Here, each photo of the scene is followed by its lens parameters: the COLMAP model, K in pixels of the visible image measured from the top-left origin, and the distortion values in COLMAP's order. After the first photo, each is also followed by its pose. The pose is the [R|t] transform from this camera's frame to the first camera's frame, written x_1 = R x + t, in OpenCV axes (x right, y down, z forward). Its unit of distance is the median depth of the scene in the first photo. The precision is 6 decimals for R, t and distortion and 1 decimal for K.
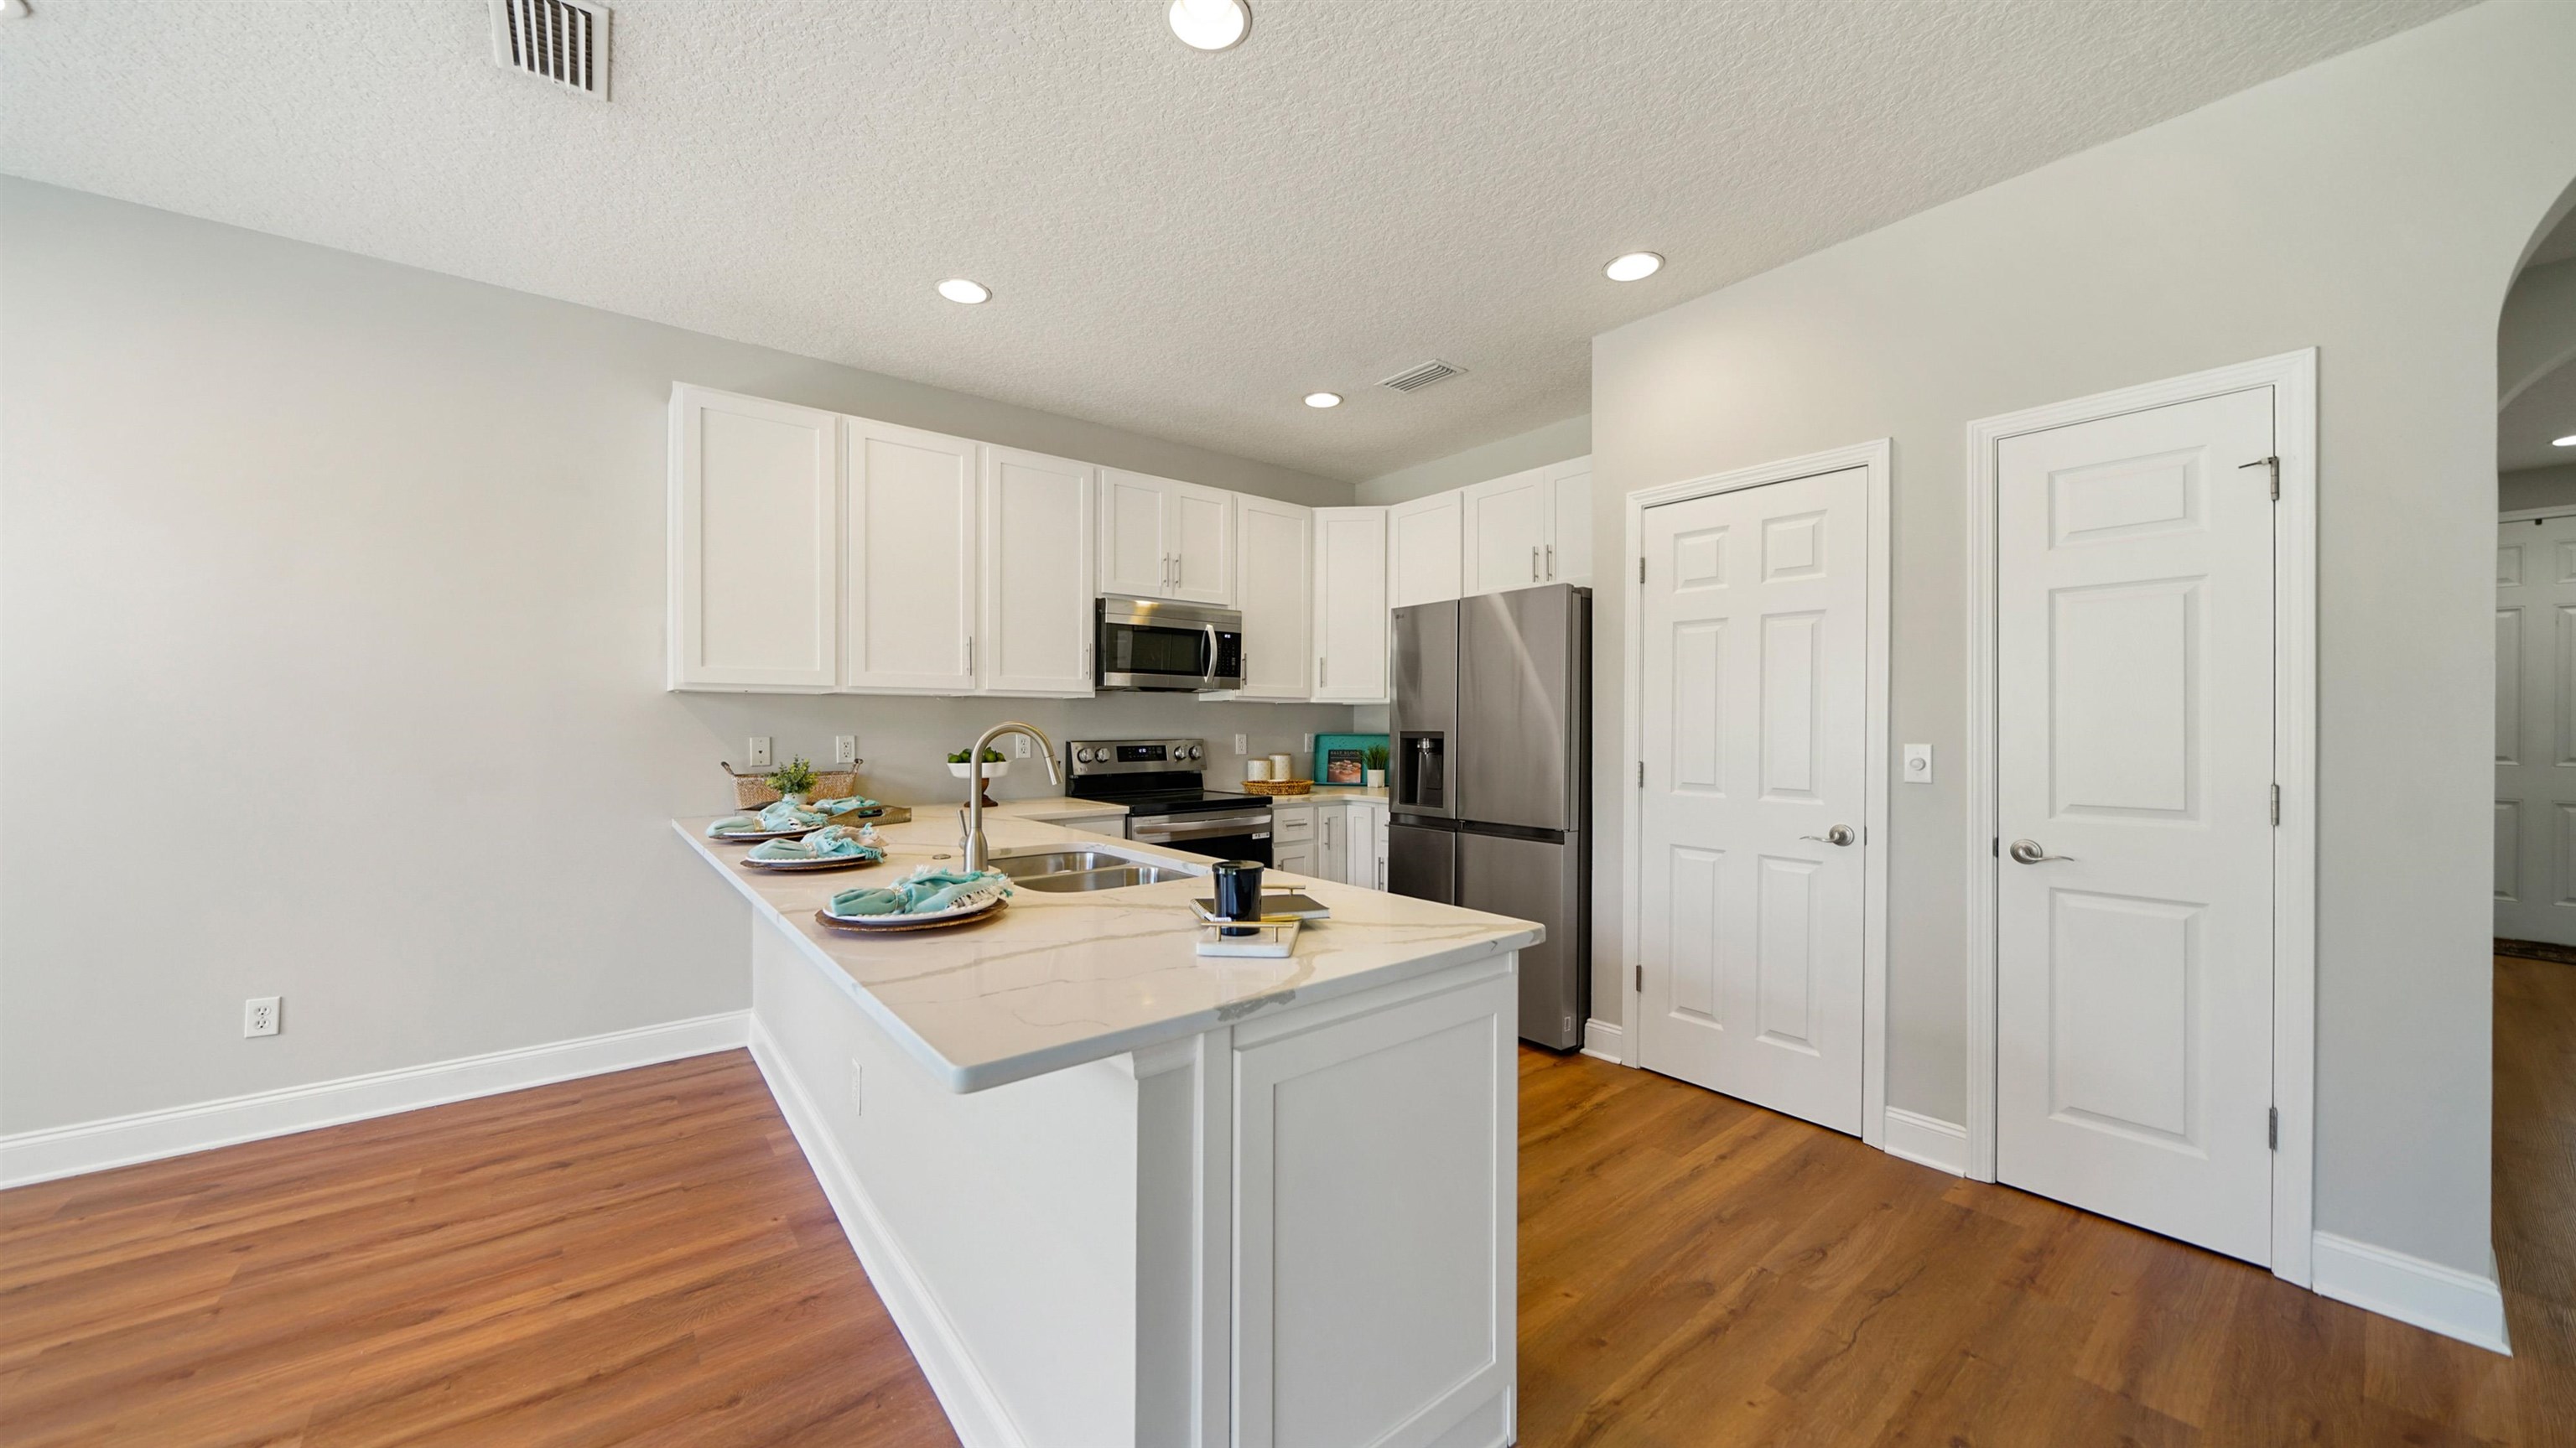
lens RADIAL K [[891.0, 0, 1281.5], [0, 891.0, 725.5], [0, 0, 1]] dist [-0.003835, -0.000114]
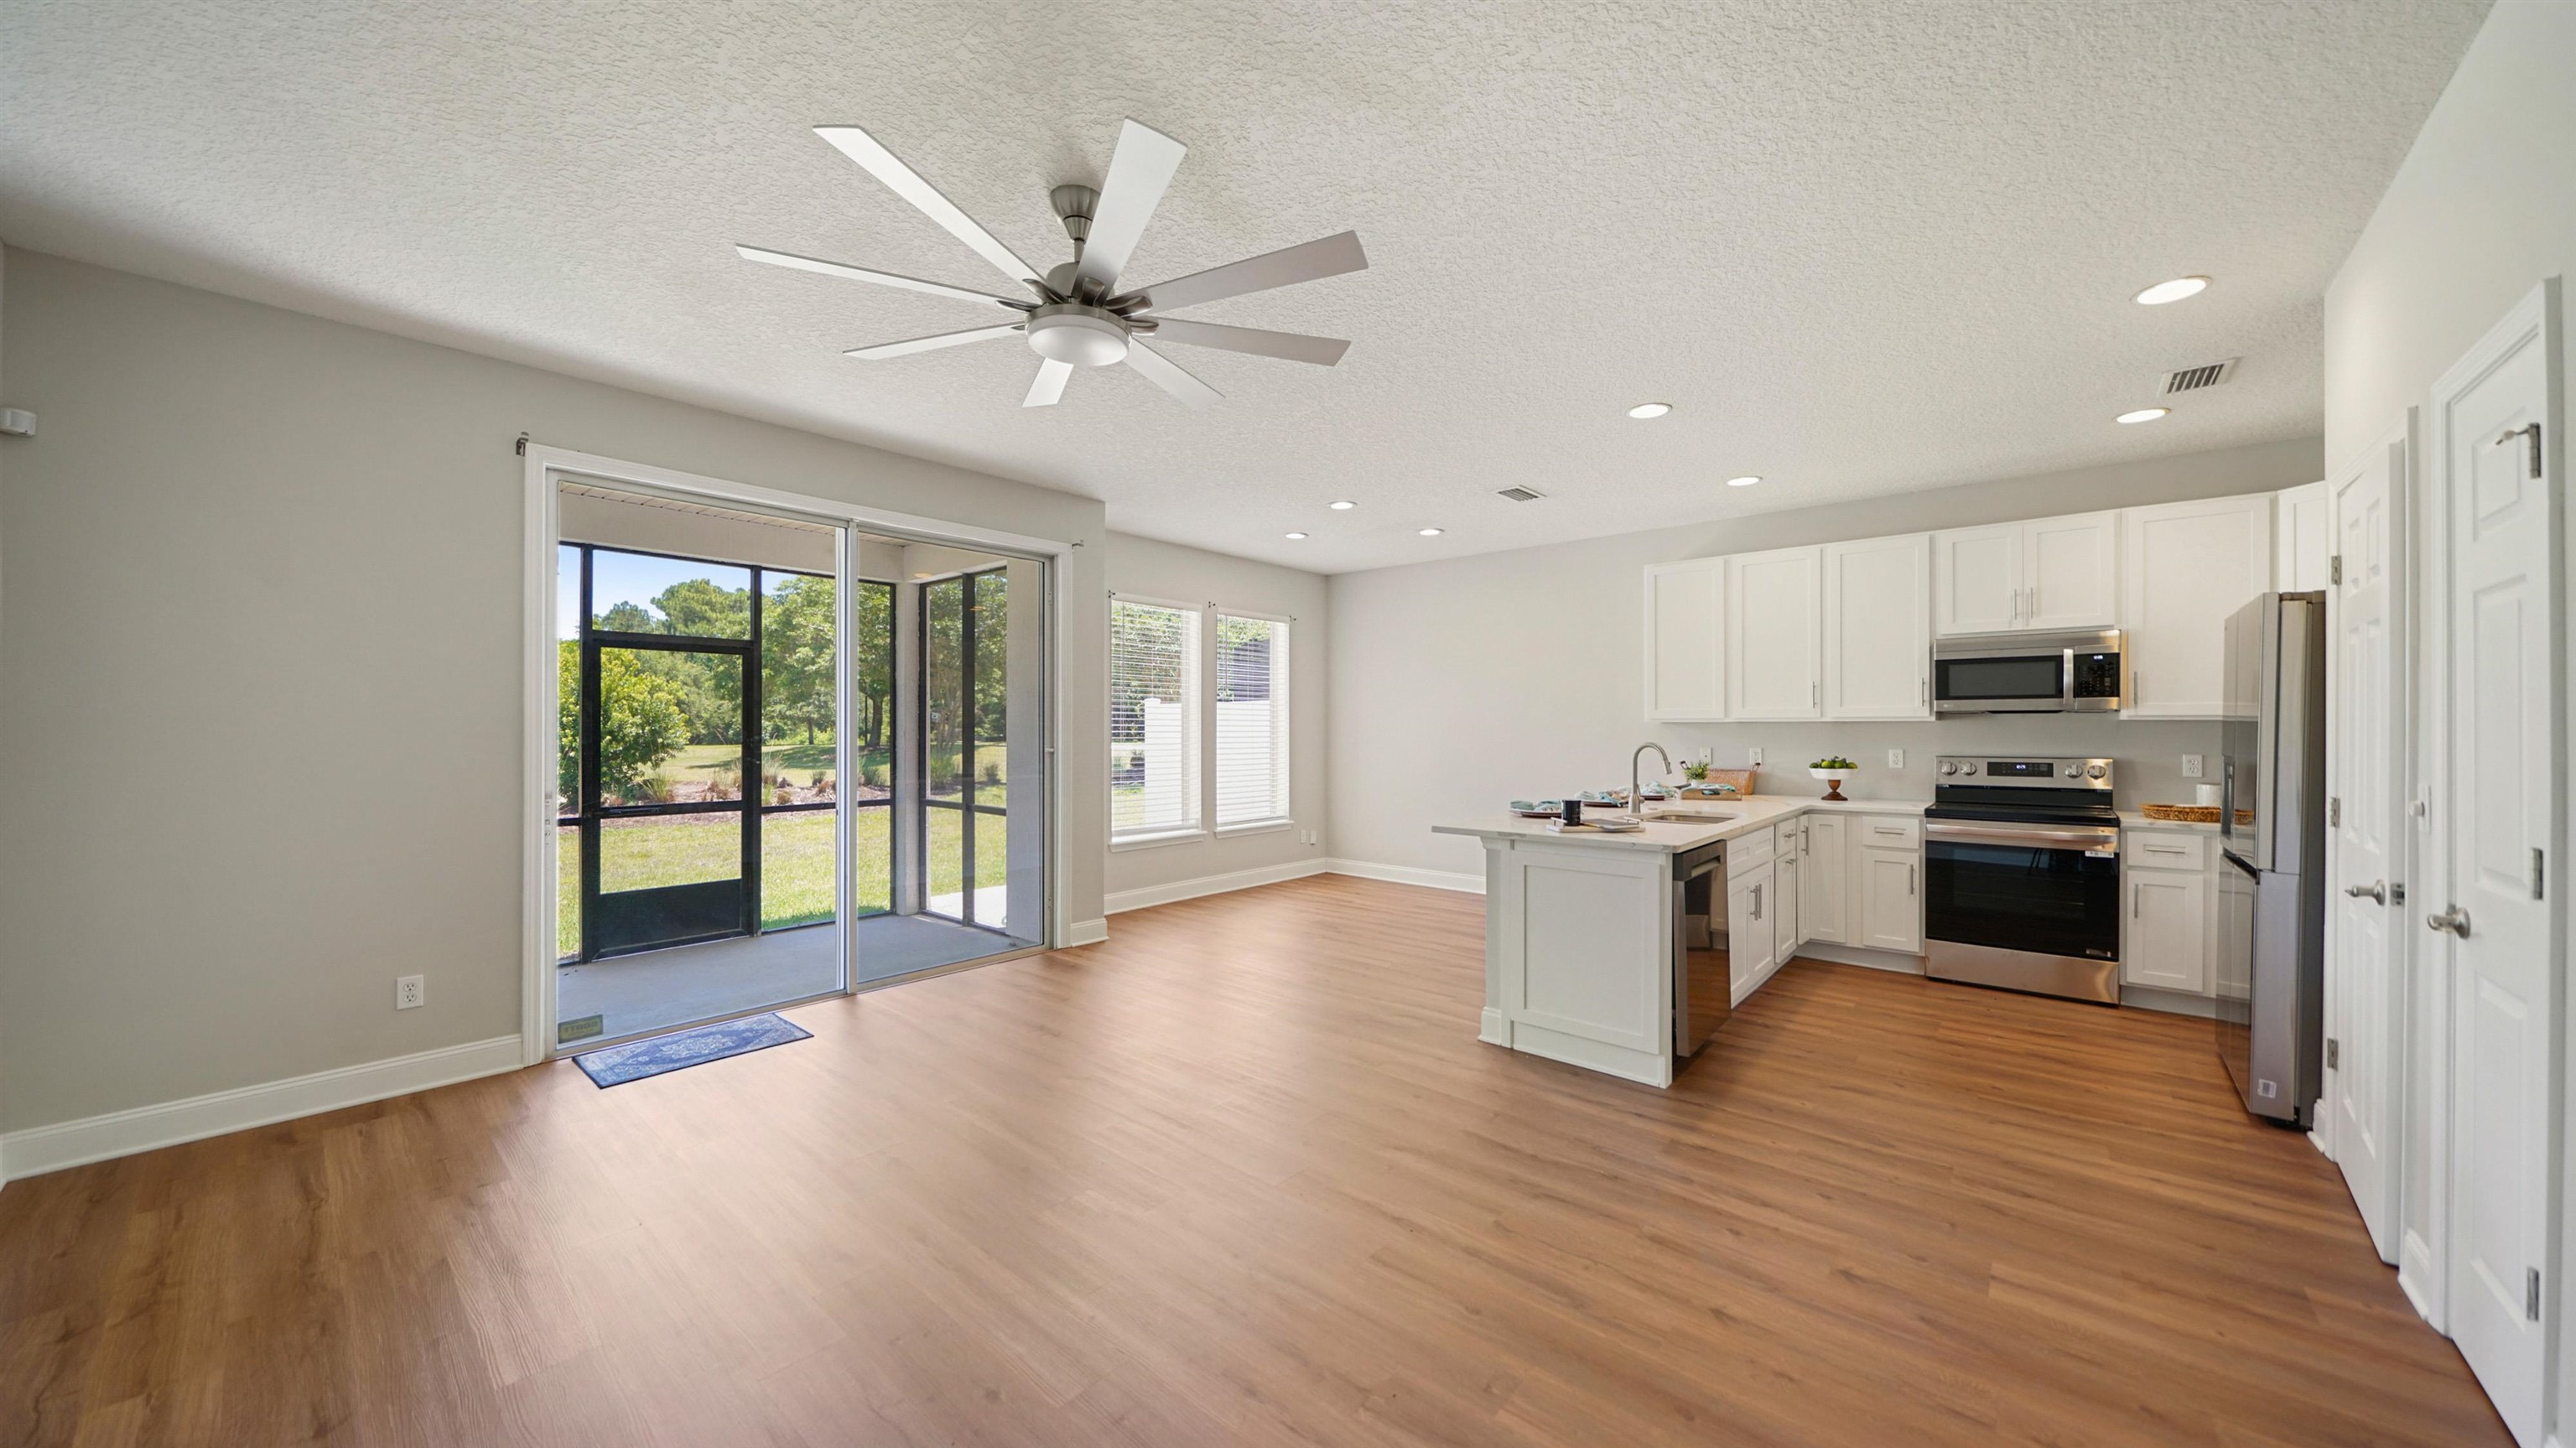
lens RADIAL K [[891.0, 0, 1281.5], [0, 891.0, 725.5], [0, 0, 1]] dist [-0.003835, -0.000114]
pose [[0.175121, -0.004924, -0.984535, 0.844115], [-0.003261, 0.999979, -0.005581, -0.015449], [0.984542, 0.004188, 0.175101, -0.103164]]
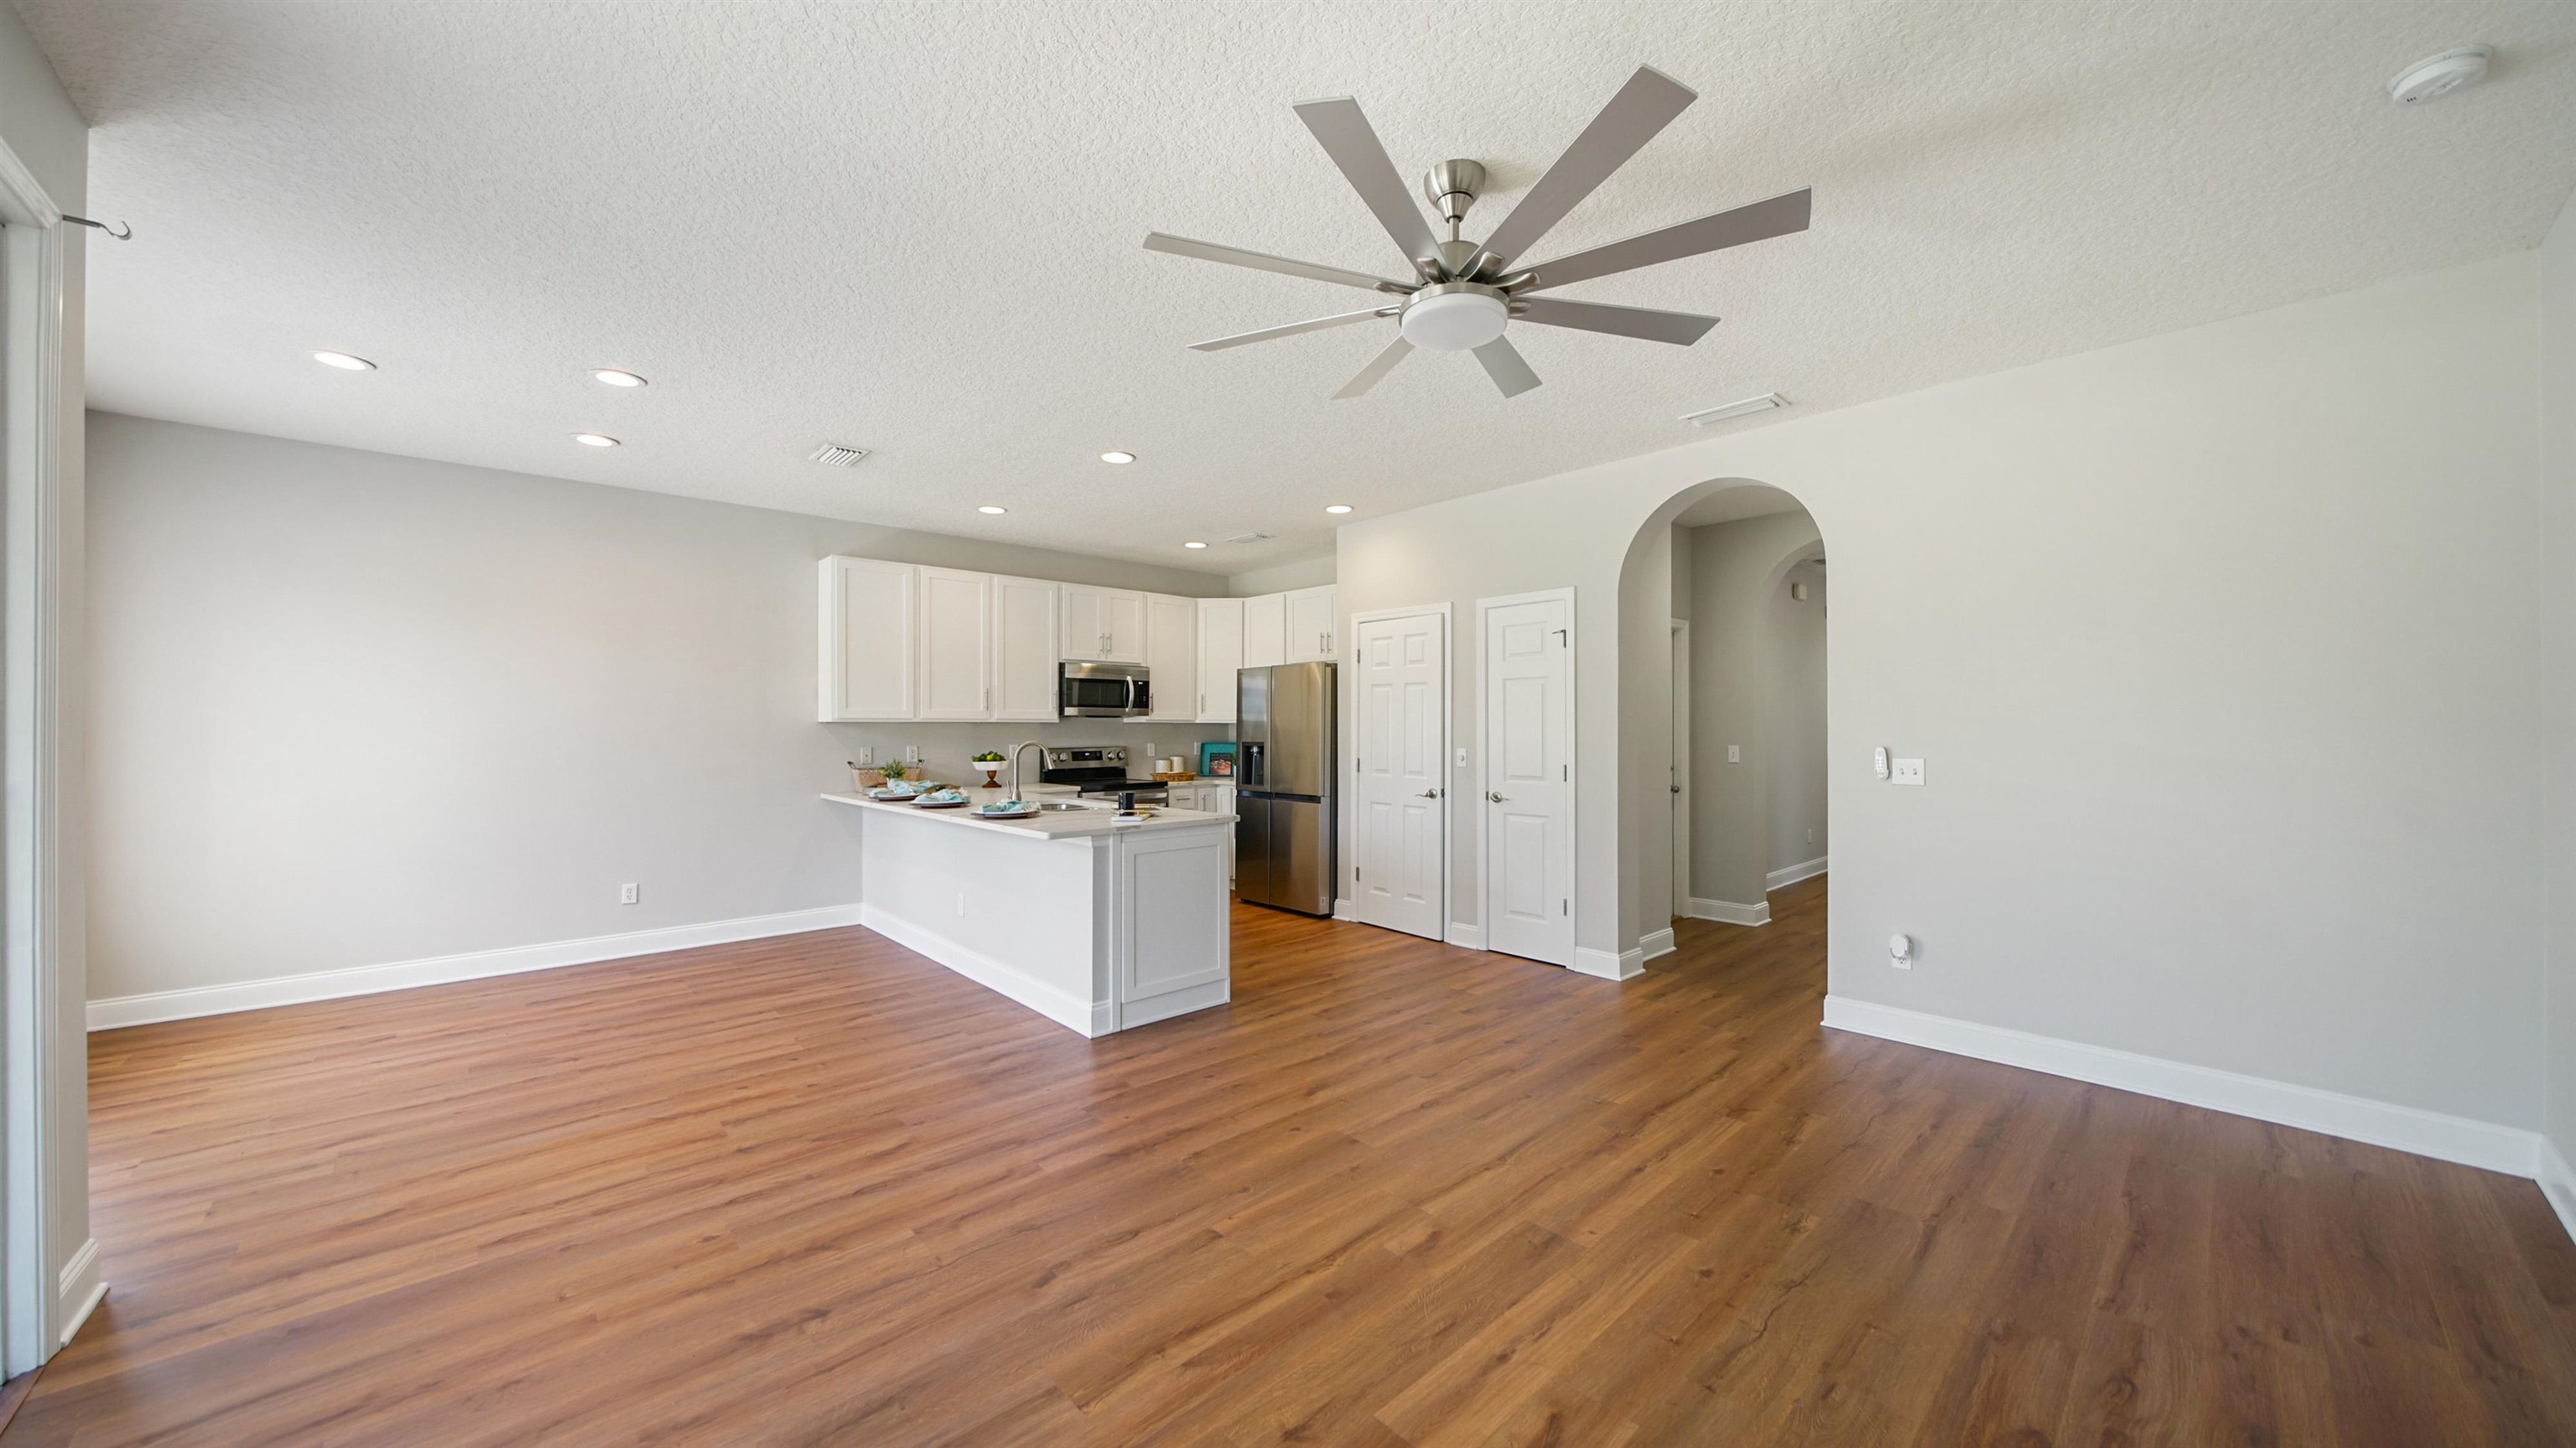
lens RADIAL K [[891.0, 0, 1281.5], [0, 891.0, 725.5], [0, 0, 1]] dist [-0.003835, -0.000114]
pose [[0.997671, -0.003570, 0.068115, 0.092080], [0.003852, 0.999985, -0.004018, -0.017081], [-0.068100, 0.004271, 0.997669, -0.689242]]
